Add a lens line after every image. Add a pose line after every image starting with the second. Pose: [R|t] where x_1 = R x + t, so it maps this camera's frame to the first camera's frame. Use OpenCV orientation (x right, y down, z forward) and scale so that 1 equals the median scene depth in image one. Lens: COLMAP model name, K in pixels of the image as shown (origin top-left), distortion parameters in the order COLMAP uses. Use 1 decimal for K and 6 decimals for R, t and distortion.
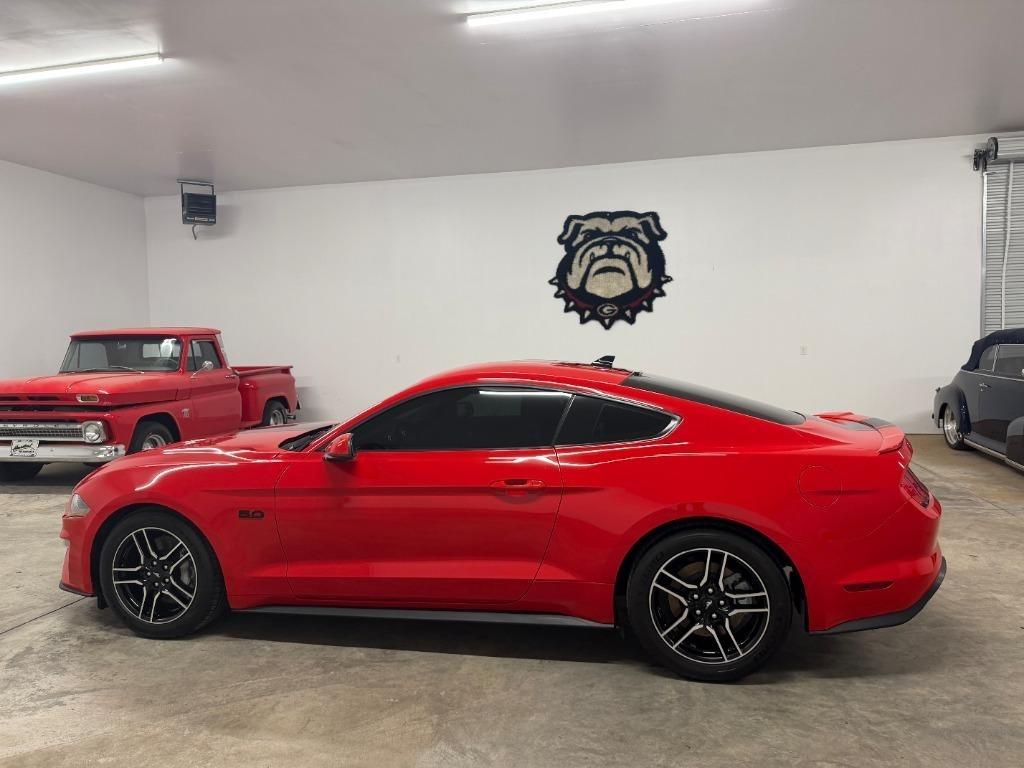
lens RADIAL K [[704.8, 0, 508.2], [0, 704.8, 393.1], [0, 0, 1]] dist [0.091810, -0.123517]
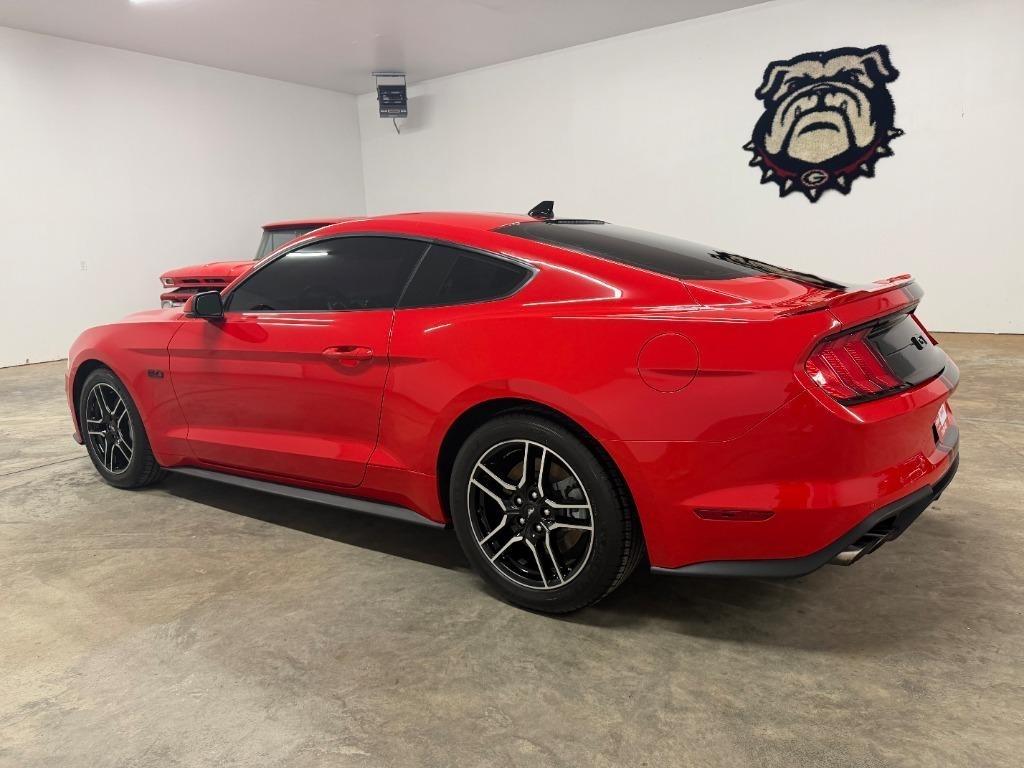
lens RADIAL K [[719.8, 0, 514.1], [0, 719.8, 383.4], [0, 0, 1]] dist [0.024051, -0.037508]
pose [[0.925290, 0.051466, -0.375753, 0.147015], [-0.005892, 0.992581, 0.121441, 0.018065], [0.379215, -0.110154, 0.918729, 0.082638]]
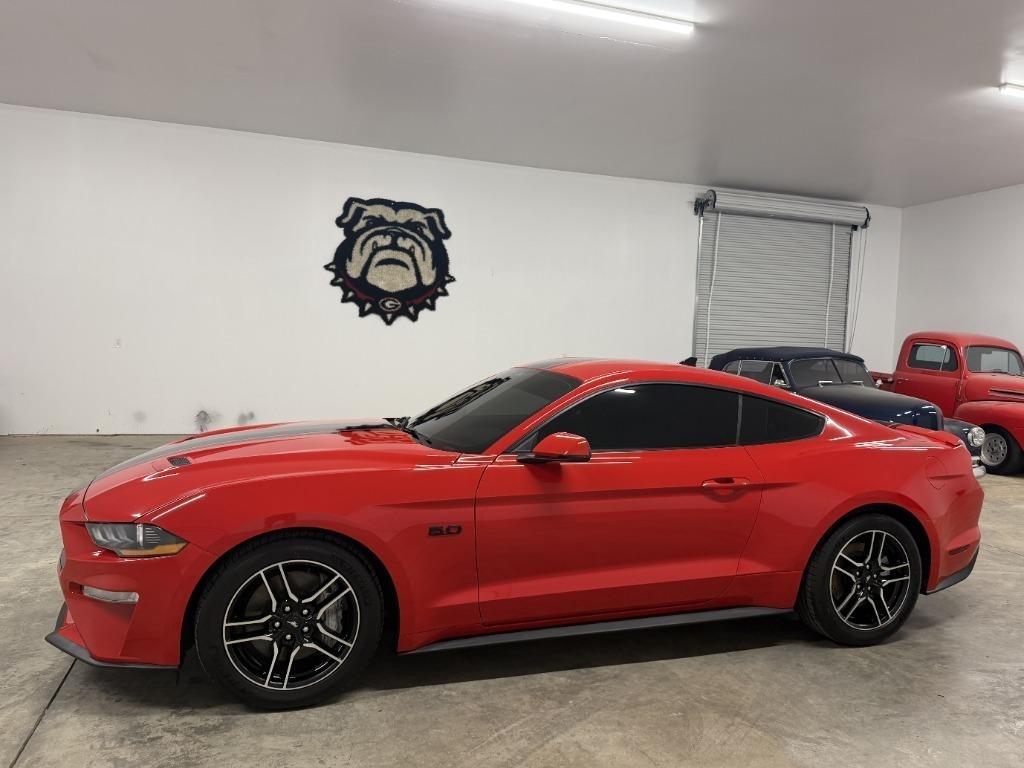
lens RADIAL K [[734.3, 0, 513.0], [0, 734.3, 392.3], [0, 0, 1]] dist [0.145824, -0.226995]
pose [[0.856354, 0.022043, 0.515918, -0.228291], [-0.021134, 0.999747, -0.007635, 0.004073], [-0.515956, -0.004365, 0.856604, 0.068877]]
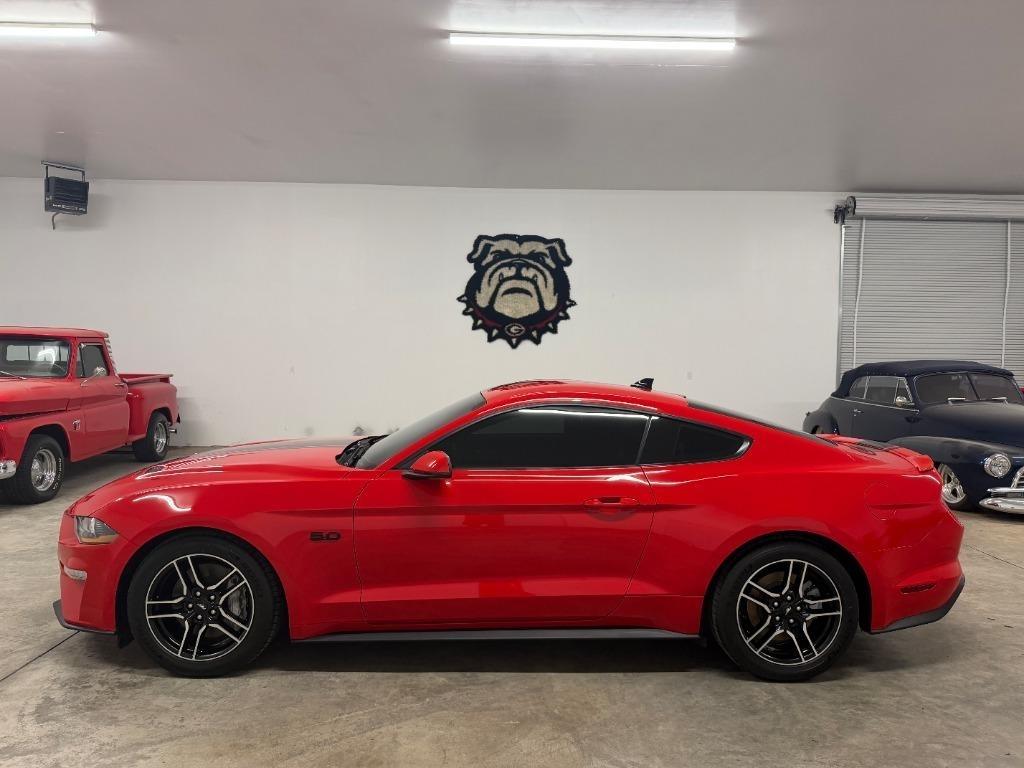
lens RADIAL K [[704.8, 0, 508.2], [0, 704.8, 393.1], [0, 0, 1]] dist [0.091810, -0.123517]
pose [[0.971821, 0.024692, 0.234423, -0.108069], [-0.019591, 0.999518, -0.024065, -0.000624], [-0.234905, 0.018794, 0.971837, 0.007865]]
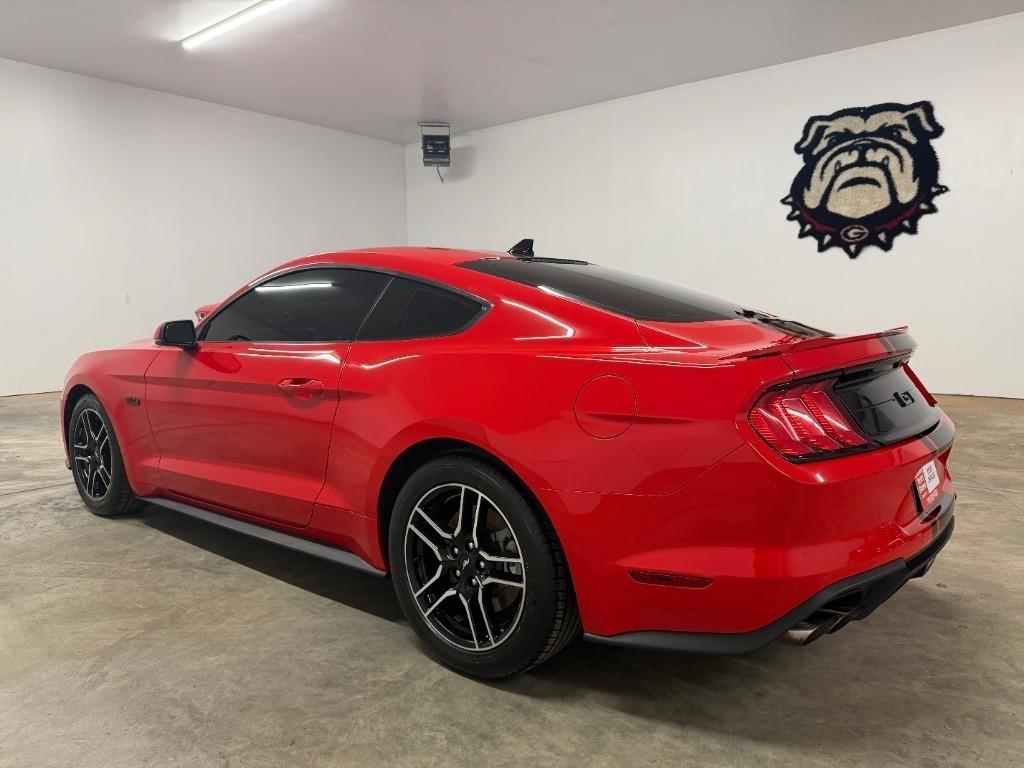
lens RADIAL K [[719.8, 0, 514.1], [0, 719.8, 383.4], [0, 0, 1]] dist [0.024051, -0.037508]
pose [[0.895603, 0.063798, -0.440256, 0.168148], [-0.043491, 0.997479, 0.056074, 0.020862], [0.442724, -0.031073, 0.896119, 0.105996]]
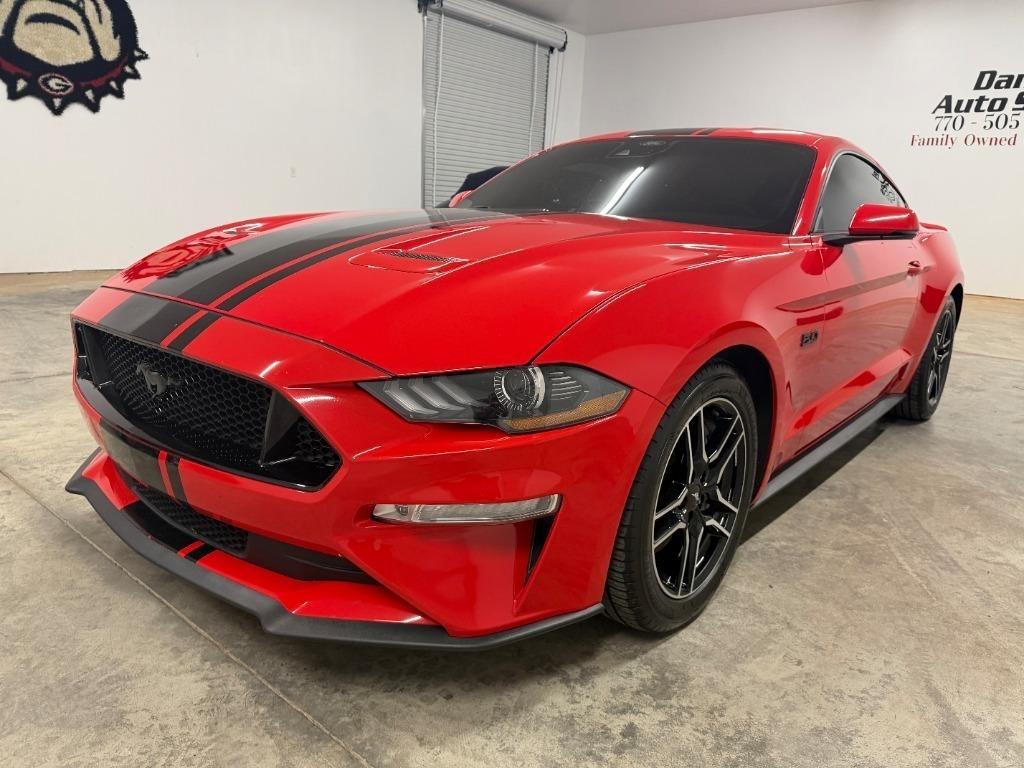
lens RADIAL K [[725.2, 0, 509.6], [0, 725.2, 386.8], [0, 0, 1]] dist [0.022548, -0.025860]
pose [[0.460905, -0.173269, 0.870370, -0.310721], [0.000906, 0.980846, 0.194782, 0.028384], [-0.887449, -0.088987, 0.452234, 0.291658]]
